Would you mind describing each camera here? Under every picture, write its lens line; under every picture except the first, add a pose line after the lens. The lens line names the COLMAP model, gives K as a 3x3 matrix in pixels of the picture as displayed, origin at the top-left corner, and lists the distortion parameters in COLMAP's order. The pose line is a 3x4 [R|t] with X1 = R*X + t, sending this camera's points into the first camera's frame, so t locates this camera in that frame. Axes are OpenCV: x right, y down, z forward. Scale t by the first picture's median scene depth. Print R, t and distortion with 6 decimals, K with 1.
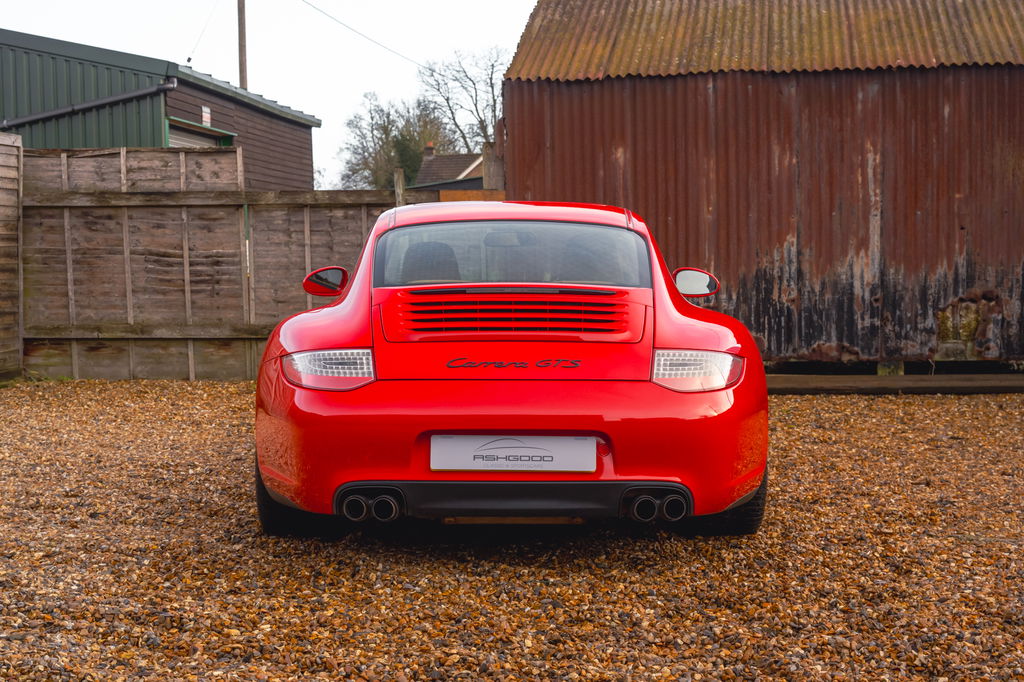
lens RADIAL K [[1469.8, 0, 512.0], [0, 1469.8, 341.0], [0, 0, 1]] dist [-0.000947, 0.040847]
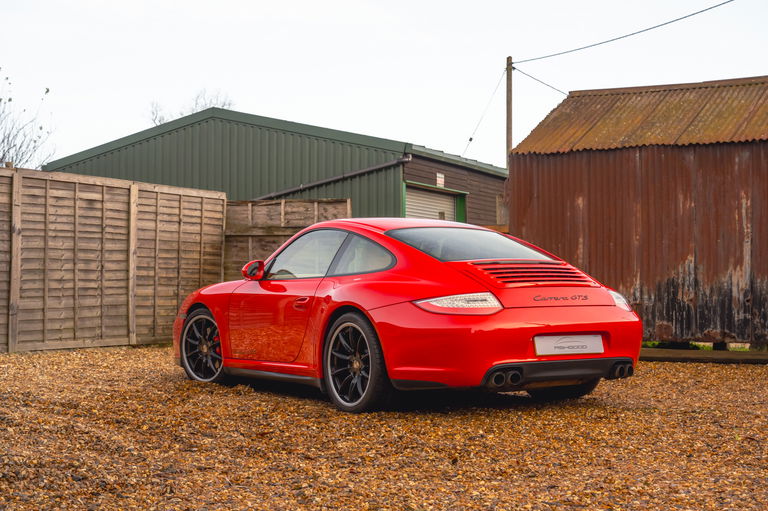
lens RADIAL K [[1174.7, 0, 402.6], [0, 1174.7, 262.6], [0, 0, 1]] dist [0.028329, 0.048594]
pose [[0.948942, 0.009873, -0.315297, 0.285858], [-0.035443, 0.996518, -0.075467, 0.033146], [0.313454, 0.082789, 0.945988, -0.192273]]
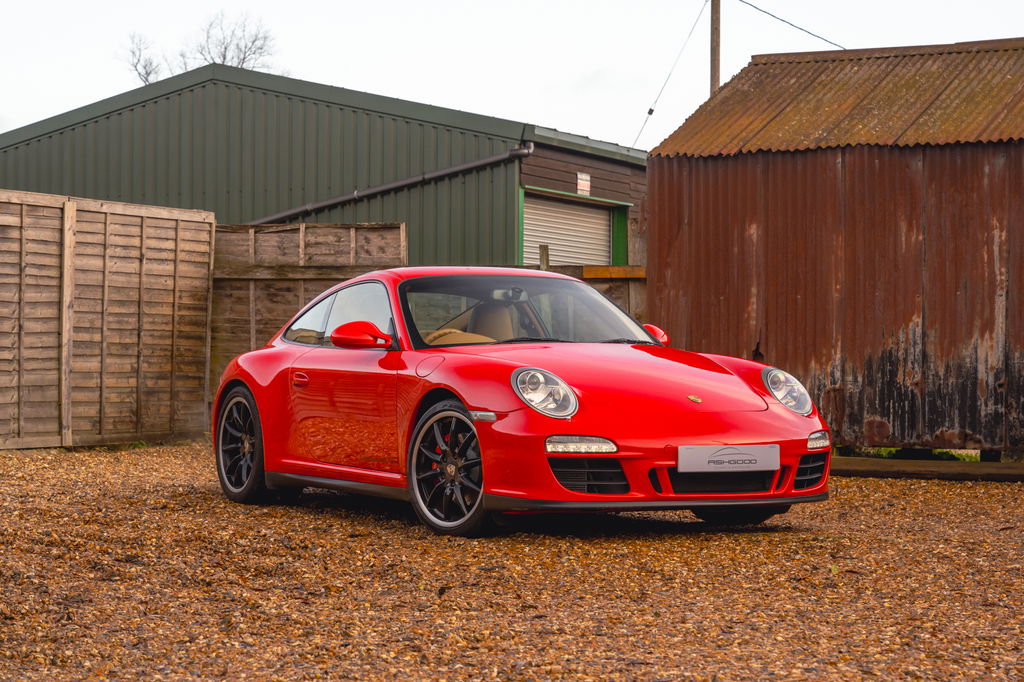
lens RADIAL K [[2018.8, 0, 512.0], [0, 2018.8, 341.0], [0, 0, 1]] dist [0.052413, -0.022746]
pose [[0.941445, 0.019598, -0.336597, 0.382910], [-0.042652, 0.997212, -0.061235, 0.035780], [0.334459, 0.072006, 0.939656, -0.315631]]
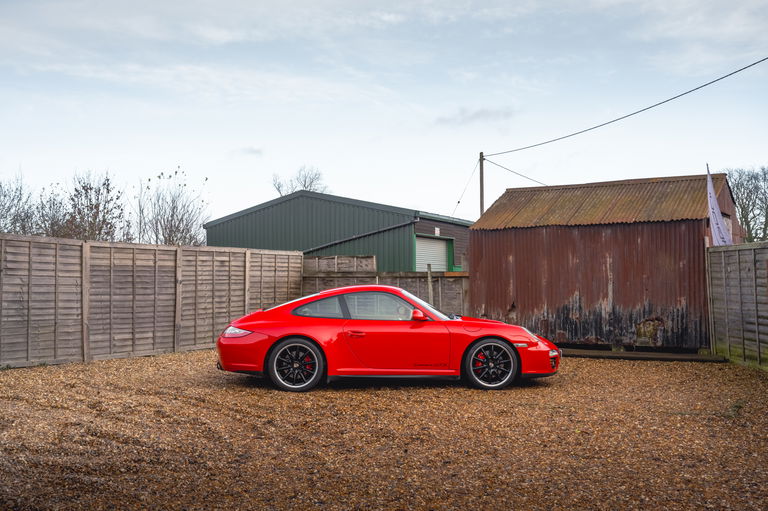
lens RADIAL K [[710.1, 0, 384.0], [0, 710.1, 255.5], [0, 0, 1]] dist [0.018038, 0.004682]
pose [[0.930269, -0.004494, -0.366852, 0.324015], [-0.032323, 0.995033, -0.094154, -0.009860], [0.365452, 0.099446, 0.925503, -0.211162]]
